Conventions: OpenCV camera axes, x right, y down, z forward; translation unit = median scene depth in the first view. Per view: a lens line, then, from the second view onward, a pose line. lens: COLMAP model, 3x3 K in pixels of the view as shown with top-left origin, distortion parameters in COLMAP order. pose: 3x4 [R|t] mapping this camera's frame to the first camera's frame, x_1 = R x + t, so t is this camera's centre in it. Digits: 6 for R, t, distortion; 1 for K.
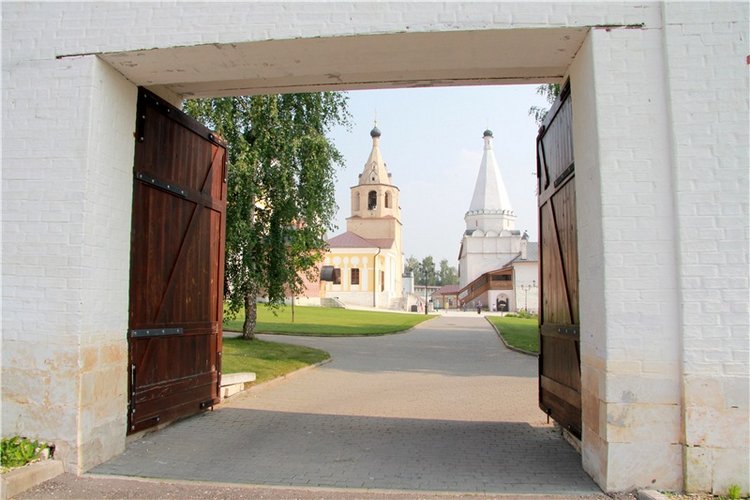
lens RADIAL K [[579.6, 0, 376.3], [0, 579.6, 248.7], [0, 0, 1]] dist [-0.184855, 0.142958]
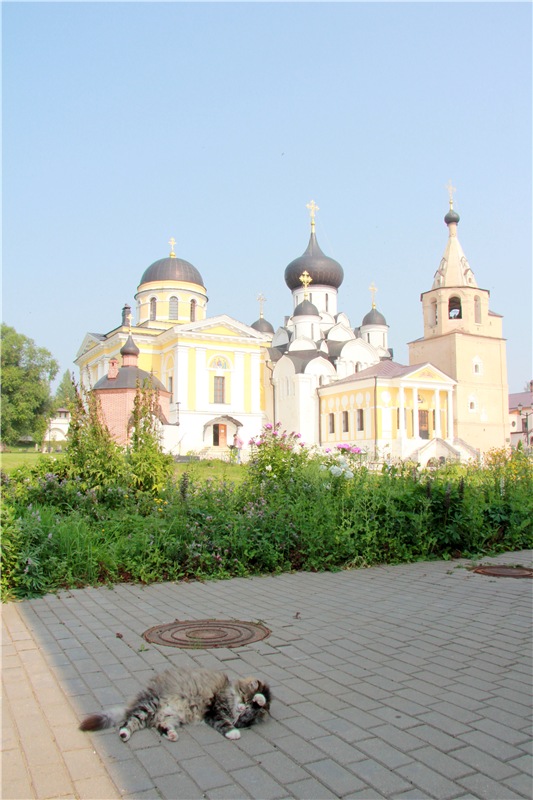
lens RADIAL K [[651.0, 0, 273.4], [0, 651.0, 406.9], [0, 0, 1]] dist [-0.176128, 0.115451]
pose [[0.608510, -0.087931, -0.788659, 0.482414], [0.077208, 0.995687, -0.051441, 0.056795], [0.789781, -0.029589, 0.612675, 0.349876]]
